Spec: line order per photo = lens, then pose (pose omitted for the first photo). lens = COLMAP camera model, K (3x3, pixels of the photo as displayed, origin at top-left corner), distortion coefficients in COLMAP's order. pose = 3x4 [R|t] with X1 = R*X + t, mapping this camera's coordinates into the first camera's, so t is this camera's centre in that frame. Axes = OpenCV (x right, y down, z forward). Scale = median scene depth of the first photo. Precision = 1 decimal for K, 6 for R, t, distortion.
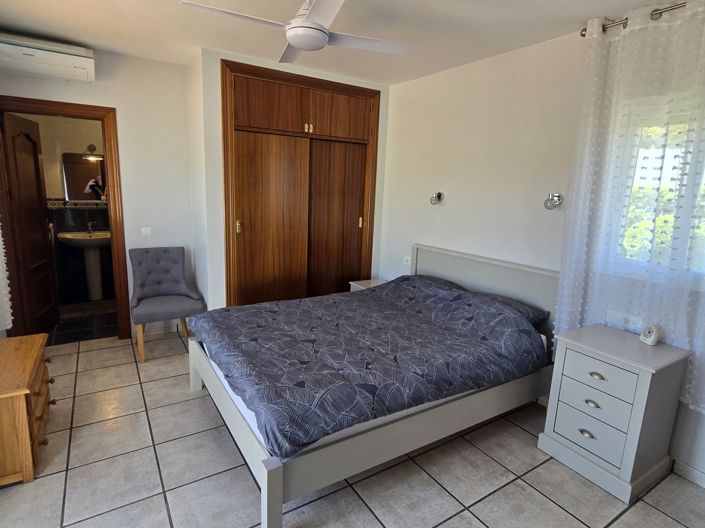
lens RADIAL K [[390.7, 0, 355.9], [0, 390.7, 262.7], [0, 0, 1]] dist [-0.001366, -0.001993]
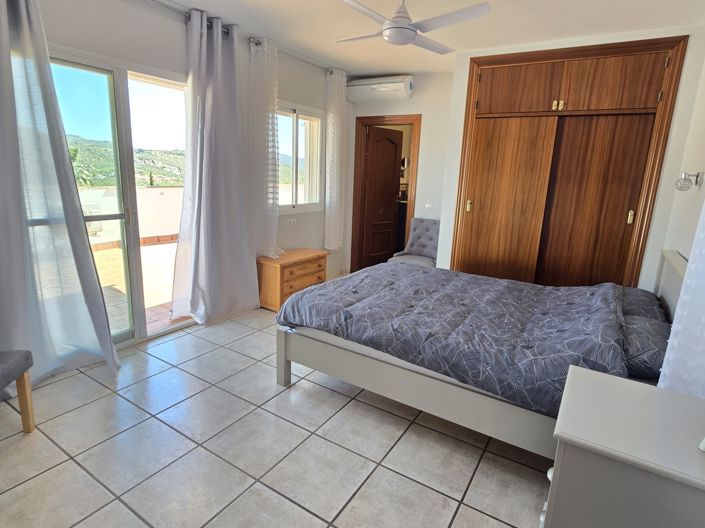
lens RADIAL K [[390.7, 0, 355.9], [0, 390.7, 262.7], [0, 0, 1]] dist [-0.001366, -0.001993]
pose [[0.437733, 0.185655, -0.879728, 0.563022], [-0.197830, 0.974358, 0.107190, 0.010627], [0.877071, 0.127116, 0.463237, 0.217110]]
